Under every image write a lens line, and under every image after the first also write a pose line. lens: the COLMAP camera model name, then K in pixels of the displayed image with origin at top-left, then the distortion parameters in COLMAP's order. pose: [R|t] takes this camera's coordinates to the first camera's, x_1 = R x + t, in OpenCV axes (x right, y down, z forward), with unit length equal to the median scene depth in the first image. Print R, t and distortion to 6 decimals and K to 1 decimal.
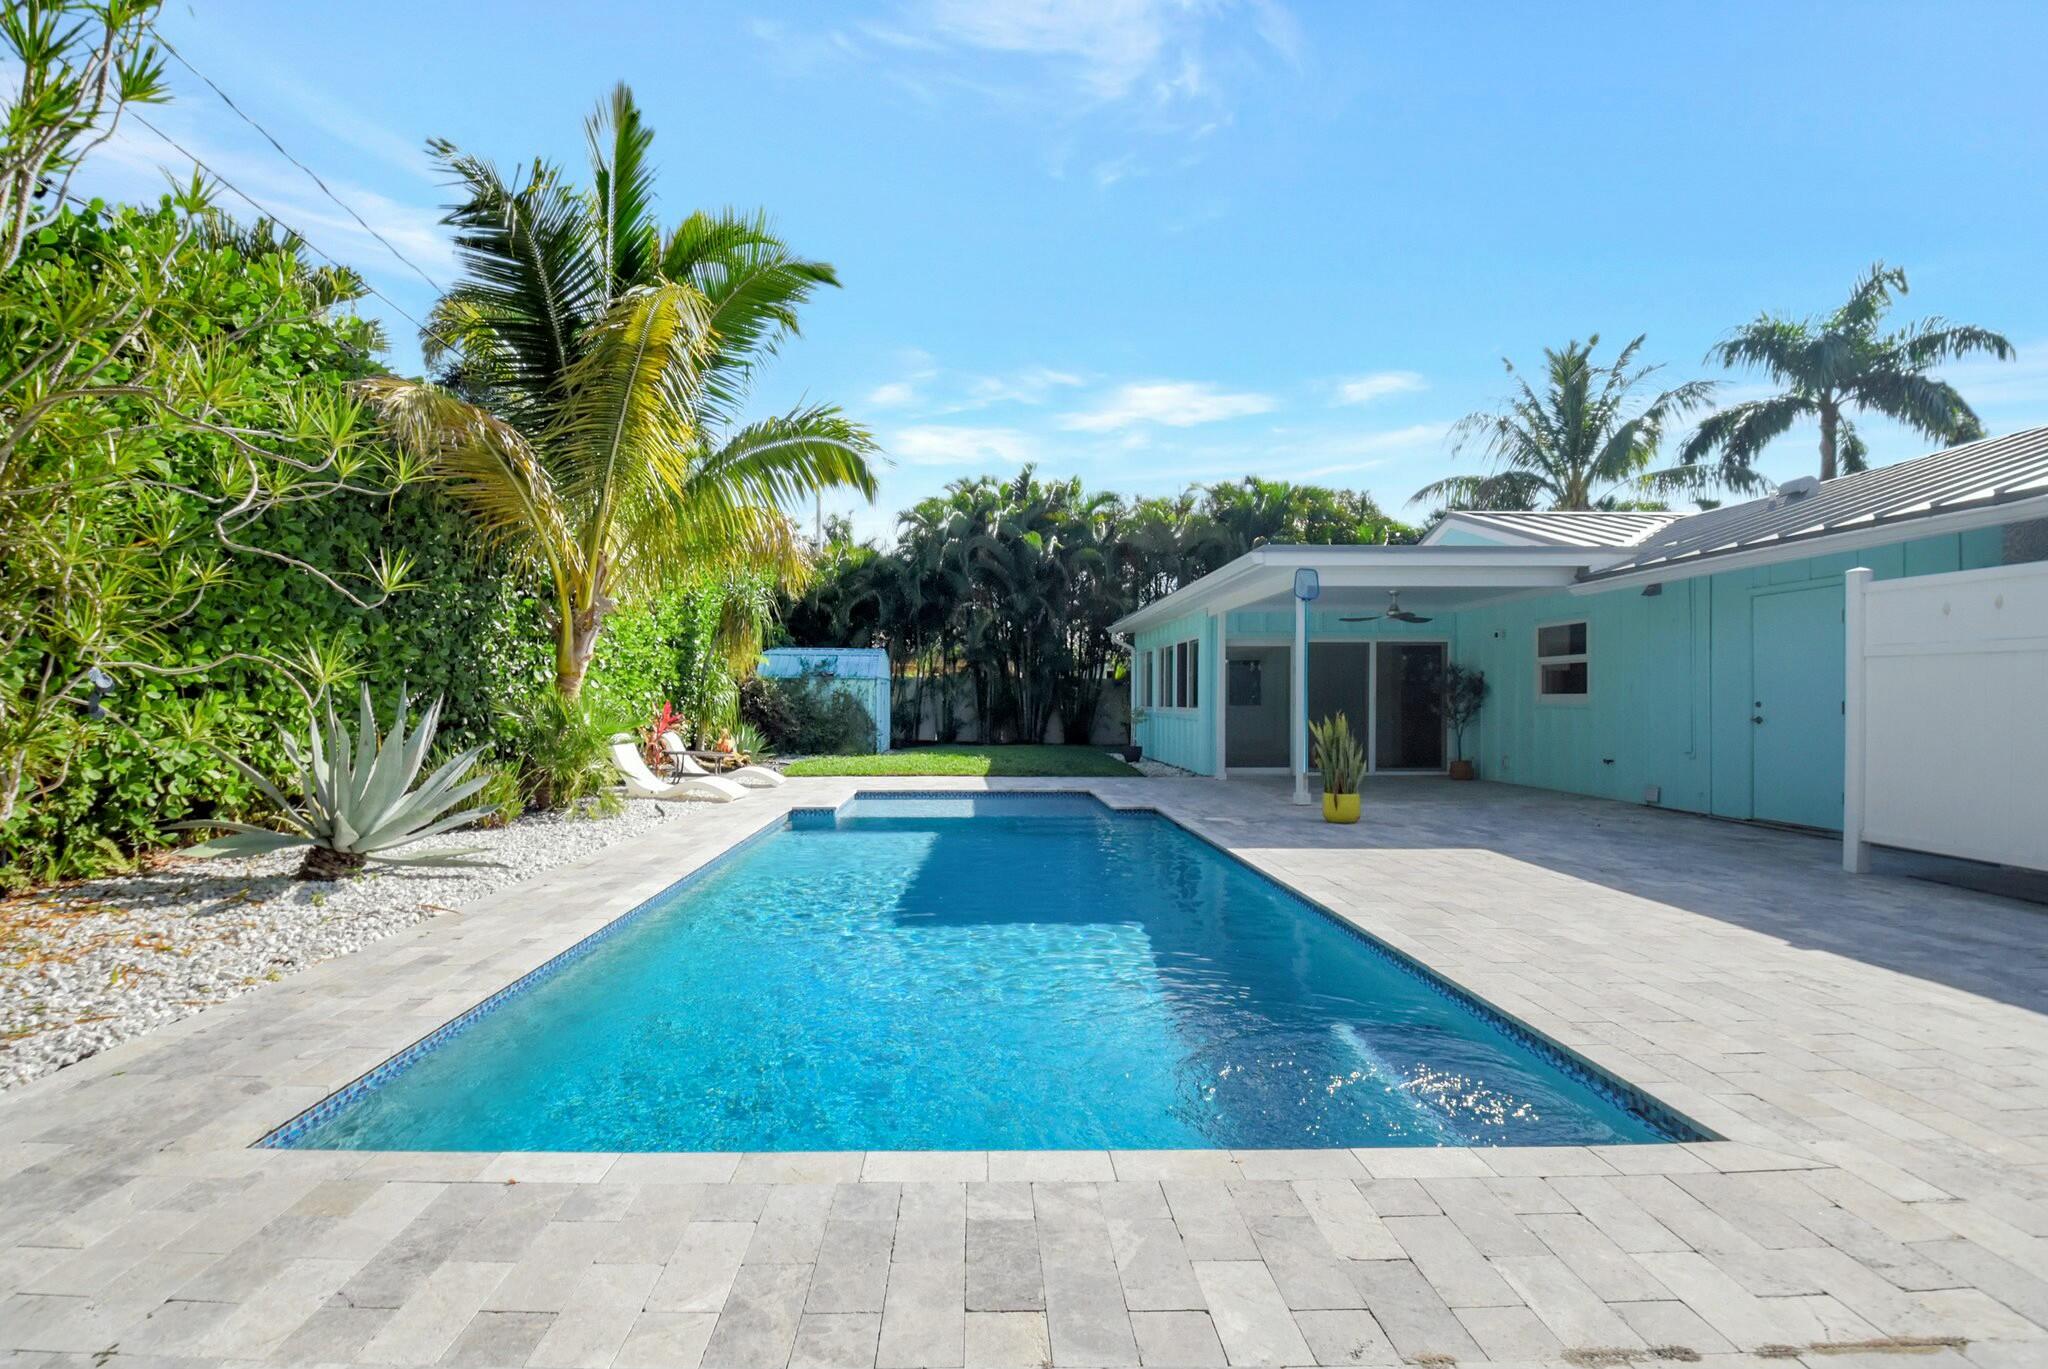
lens RADIAL K [[945.1, 0, 1006.6], [0, 945.1, 695.7], [0, 0, 1]] dist [-0.000204, -0.009487]
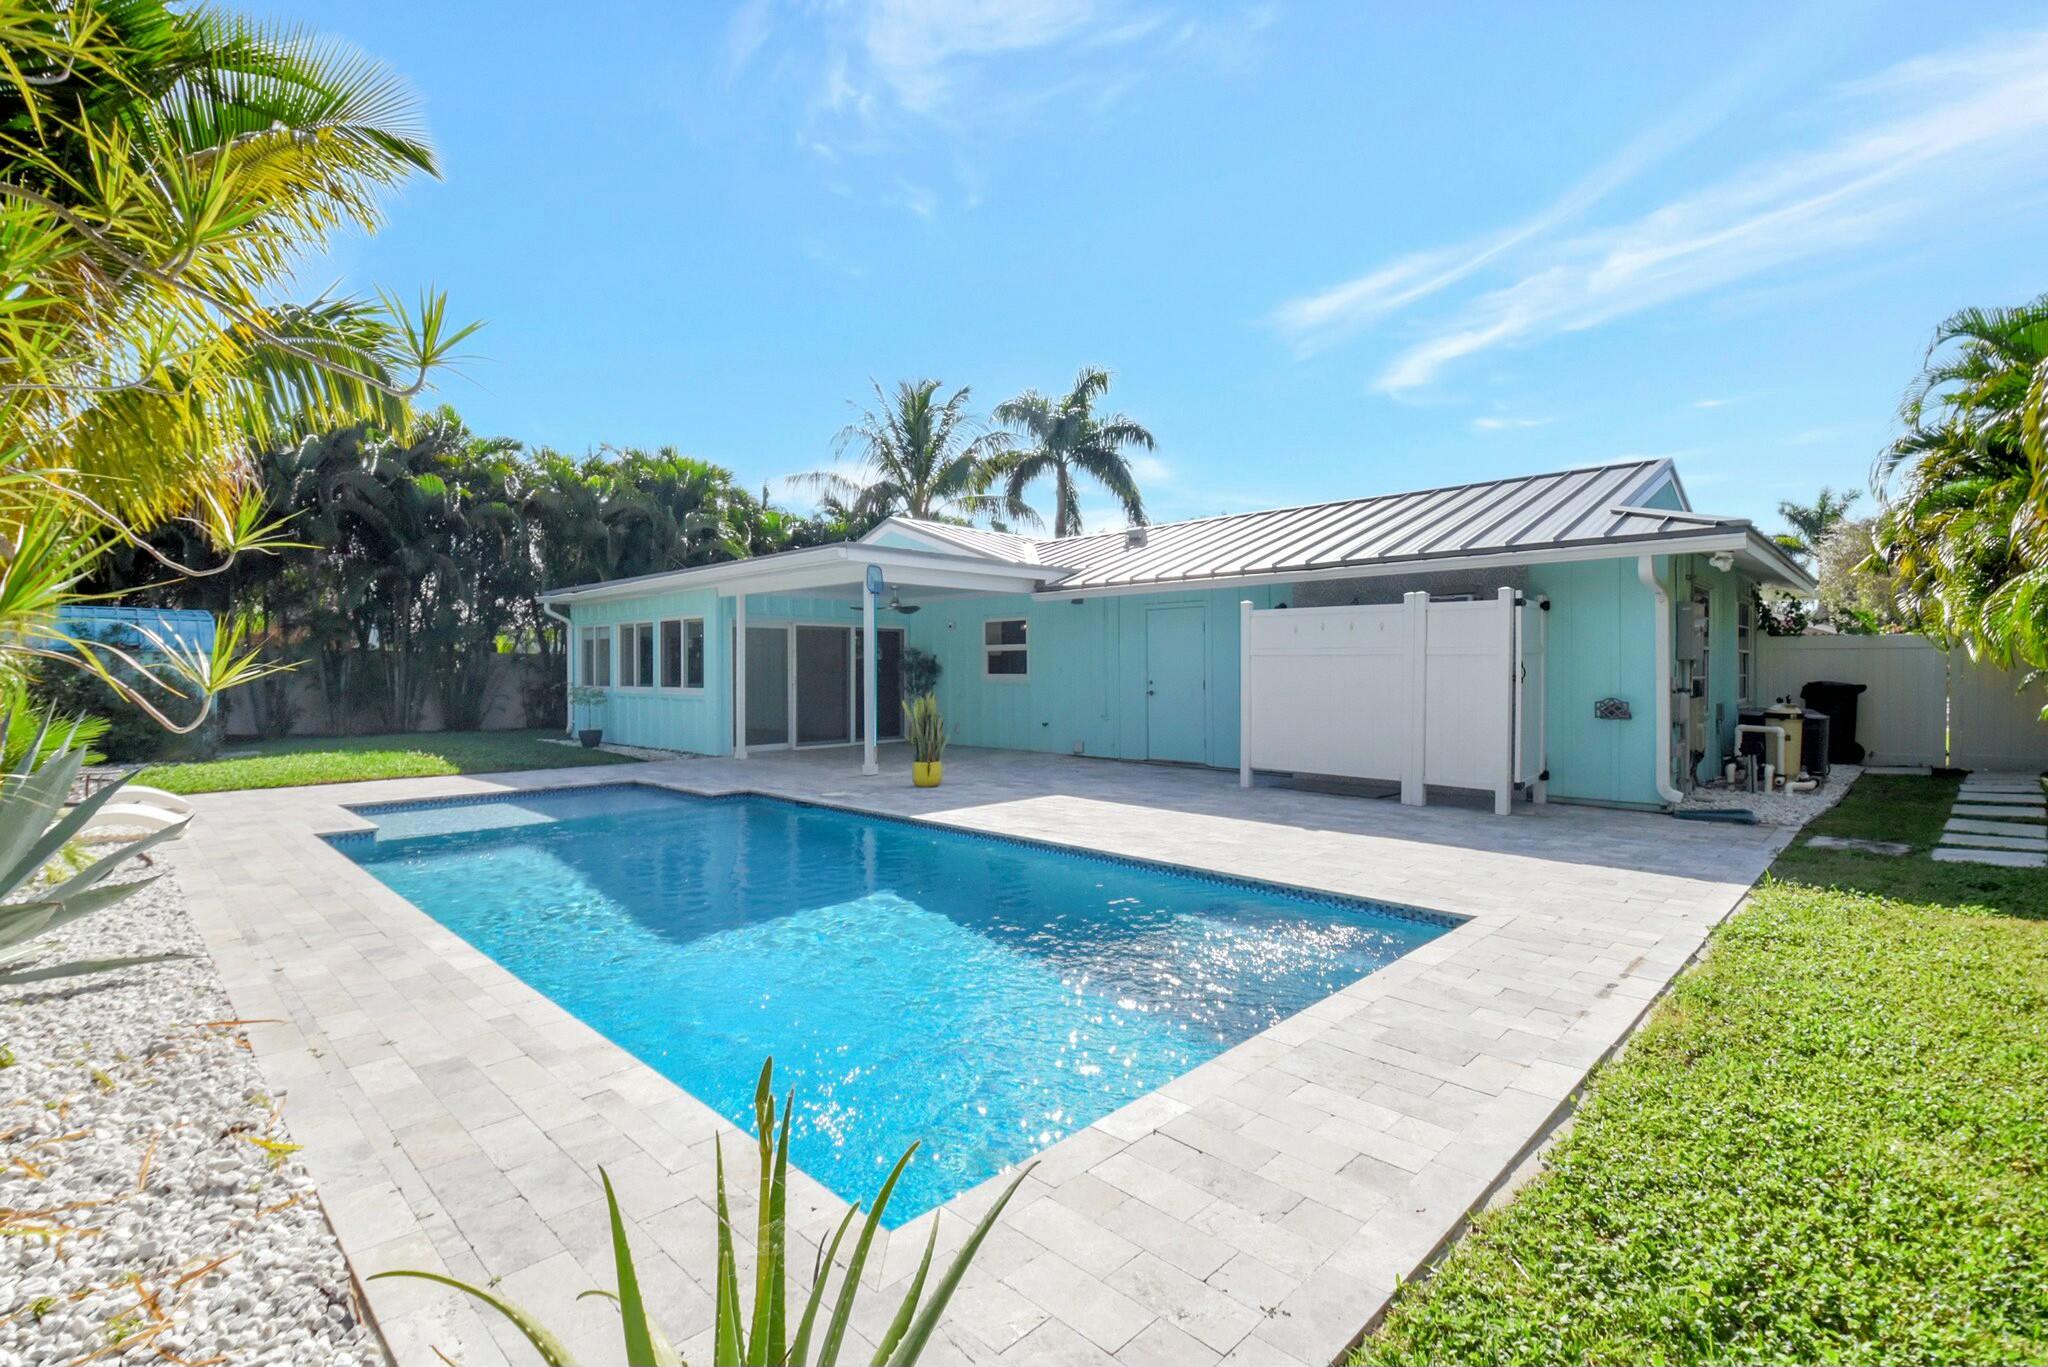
lens RADIAL K [[932.3, 0, 1068.4], [0, 932.3, 671.3], [0, 0, 1]] dist [-0.001607, -0.007839]
pose [[0.694389, -0.002263, 0.719596, -0.163649], [-0.002369, 0.999982, 0.005431, -0.007537], [-0.719596, -0.005476, 0.694371, 0.031205]]
